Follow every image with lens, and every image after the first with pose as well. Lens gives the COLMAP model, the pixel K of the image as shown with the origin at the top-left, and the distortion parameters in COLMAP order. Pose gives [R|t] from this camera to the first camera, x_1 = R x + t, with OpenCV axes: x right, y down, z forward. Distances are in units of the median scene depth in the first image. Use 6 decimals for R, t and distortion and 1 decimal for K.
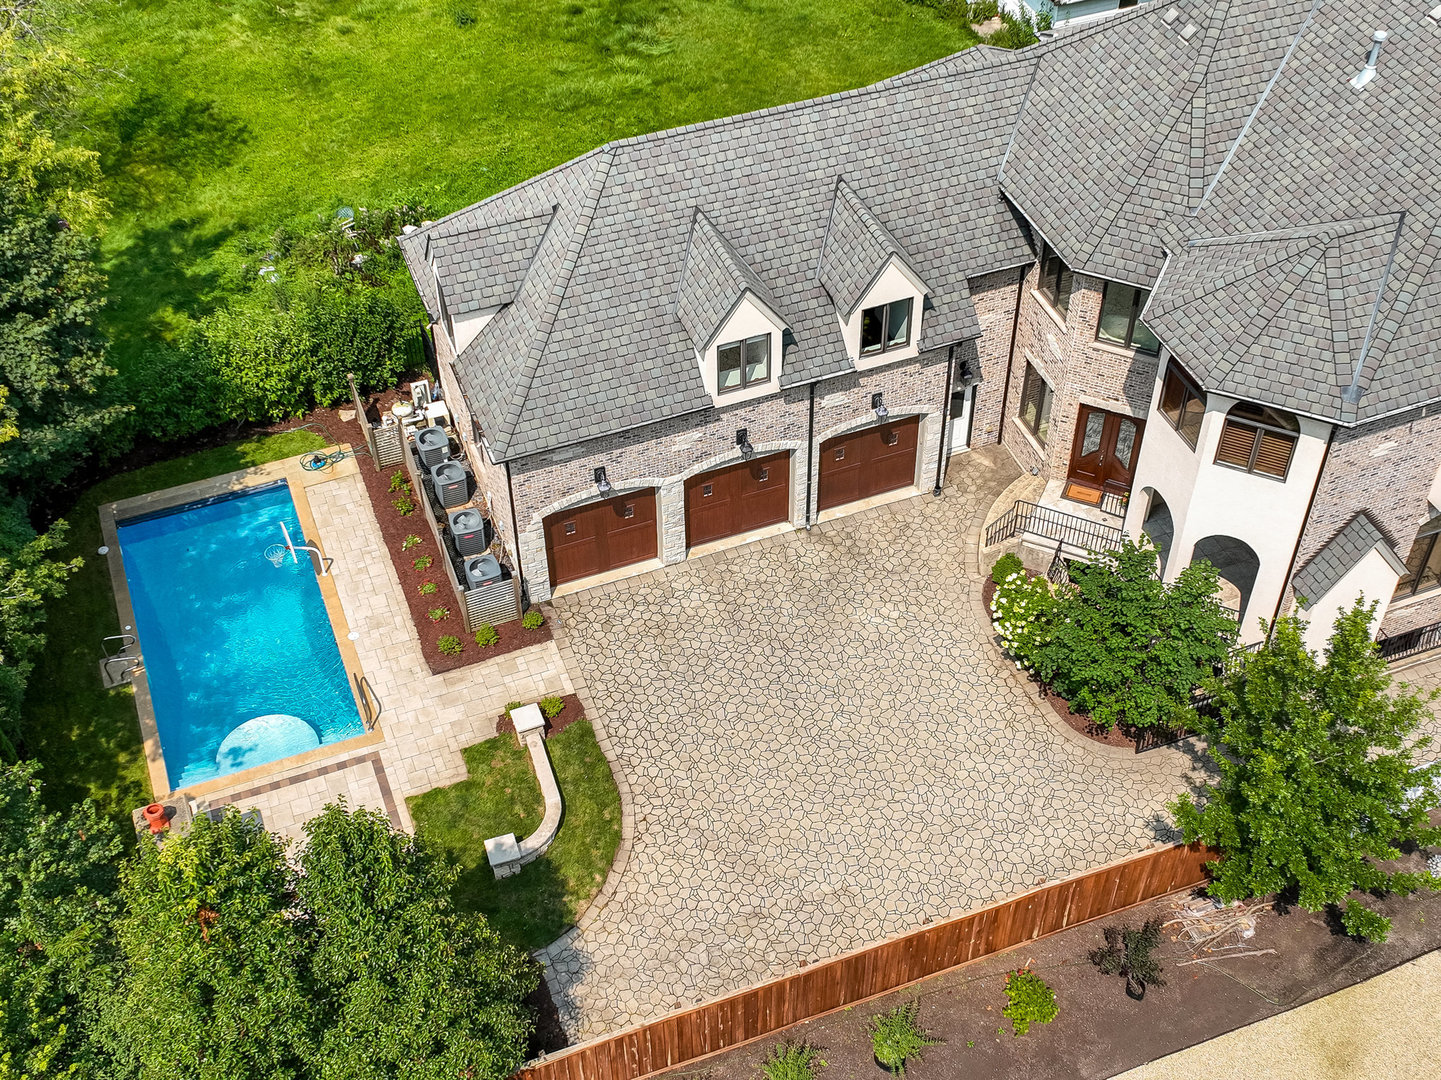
lens RADIAL K [[1783.5, 0, 720.5], [0, 1783.5, 540.0], [0, 0, 1]] dist [0.009883, -0.009712]
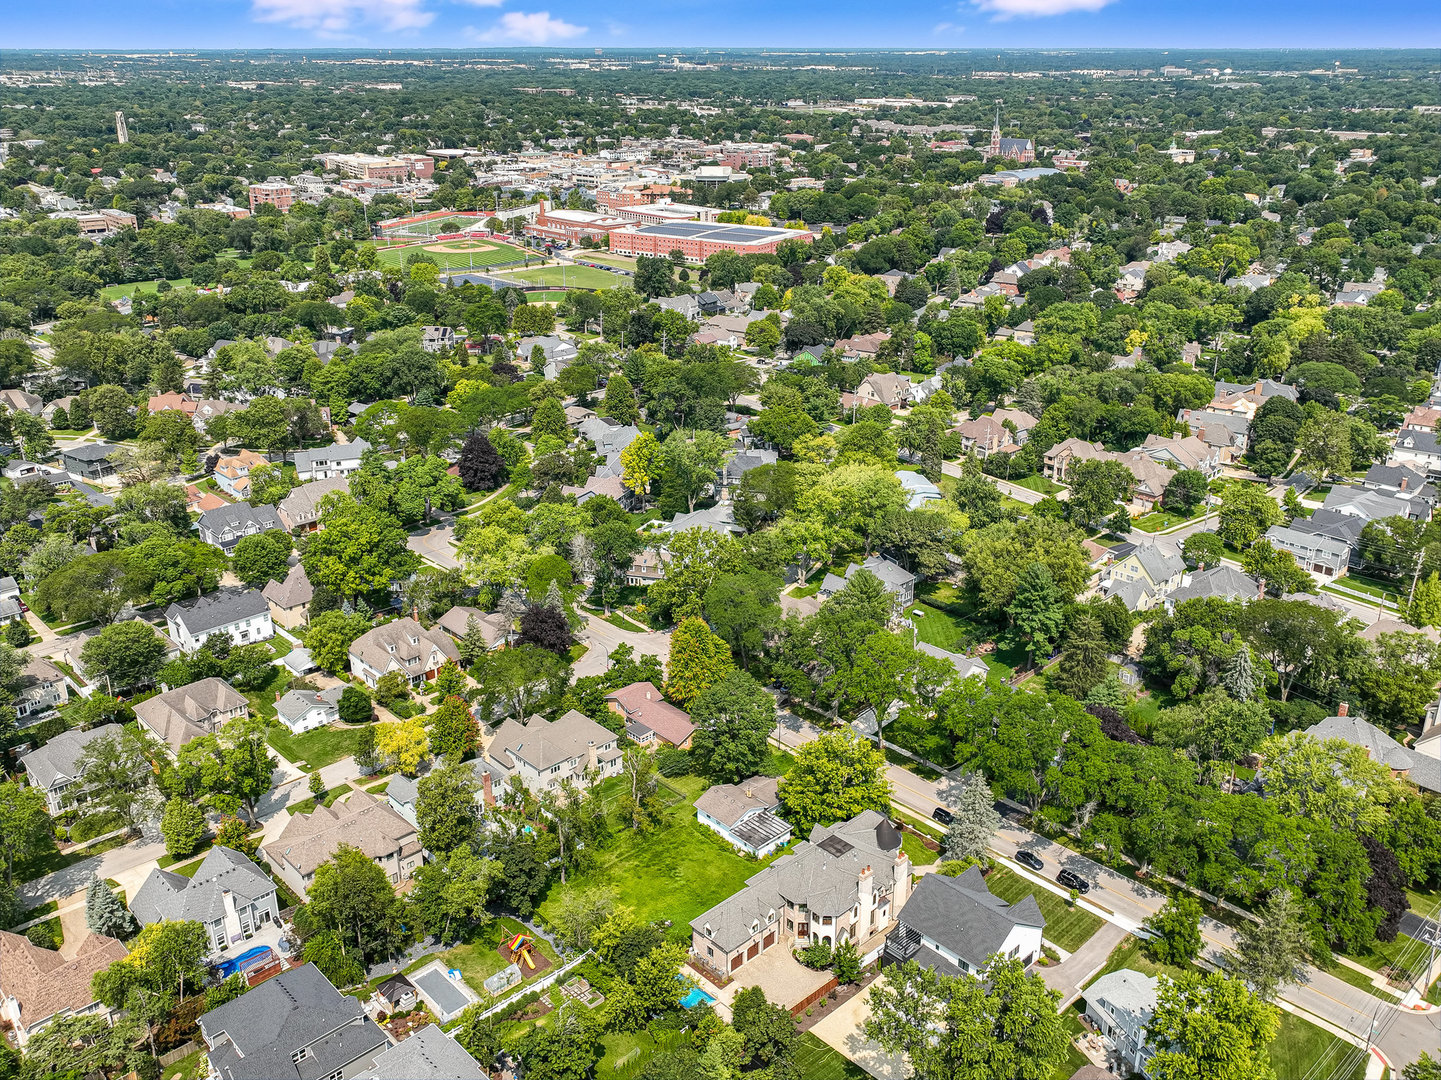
lens RADIAL K [[1168.5, 0, 720.5], [0, 1168.5, 540.0], [0, 0, 1]] dist [0.002714, 0.000666]
pose [[0.925791, -0.131508, 0.354426, -1.595565], [0.268455, 0.888798, -0.371443, 0.218786], [-0.266165, 0.439026, 0.858145, -3.687195]]
